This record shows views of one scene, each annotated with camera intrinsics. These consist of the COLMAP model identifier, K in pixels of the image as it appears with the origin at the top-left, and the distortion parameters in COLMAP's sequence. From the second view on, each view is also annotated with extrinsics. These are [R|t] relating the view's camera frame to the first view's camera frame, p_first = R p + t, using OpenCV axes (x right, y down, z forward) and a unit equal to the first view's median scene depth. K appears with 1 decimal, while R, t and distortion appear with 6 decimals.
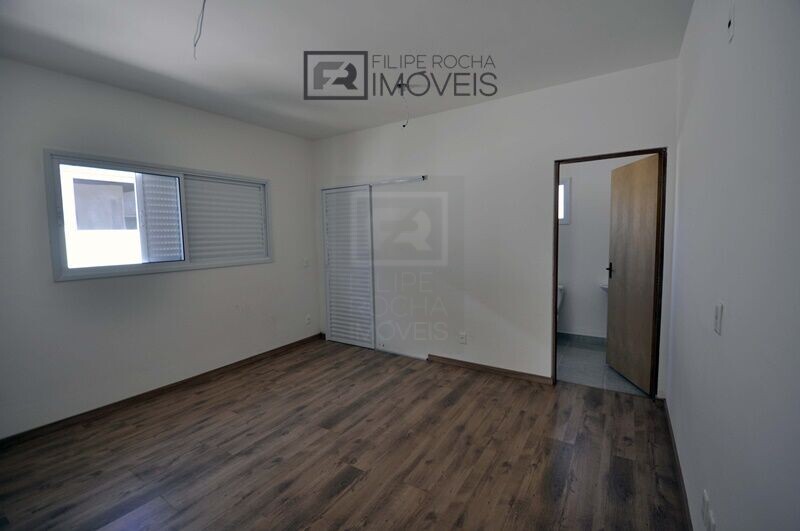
lens RADIAL K [[348.8, 0, 401.7], [0, 348.8, 262.0], [0, 0, 1]] dist [0.020845, -0.024158]
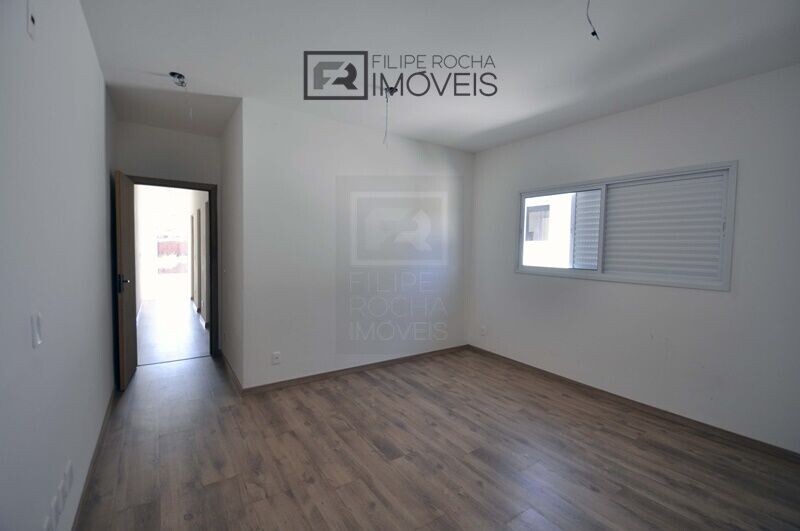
lens RADIAL K [[348.8, 0, 401.7], [0, 348.8, 262.0], [0, 0, 1]] dist [0.020845, -0.024158]
pose [[-0.385419, 0.051861, -0.921283, 0.685352], [-0.086359, 0.992010, 0.091971, -0.093730], [0.918692, 0.115009, -0.377860, 1.110545]]
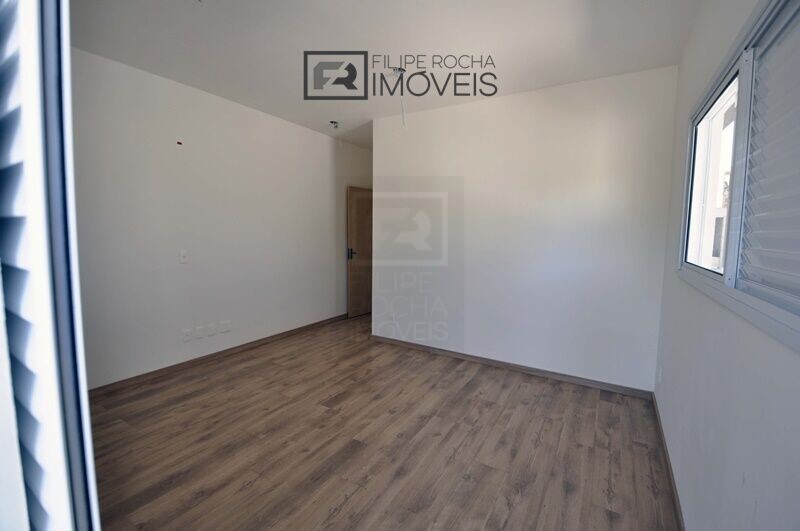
lens RADIAL K [[348.8, 0, 401.7], [0, 348.8, 262.0], [0, 0, 1]] dist [0.020845, -0.024158]
pose [[-0.999587, 0.005780, -0.028133, -0.304220], [0.001016, 0.986044, 0.166485, -0.113570], [0.028703, 0.166387, -0.985643, 1.783276]]
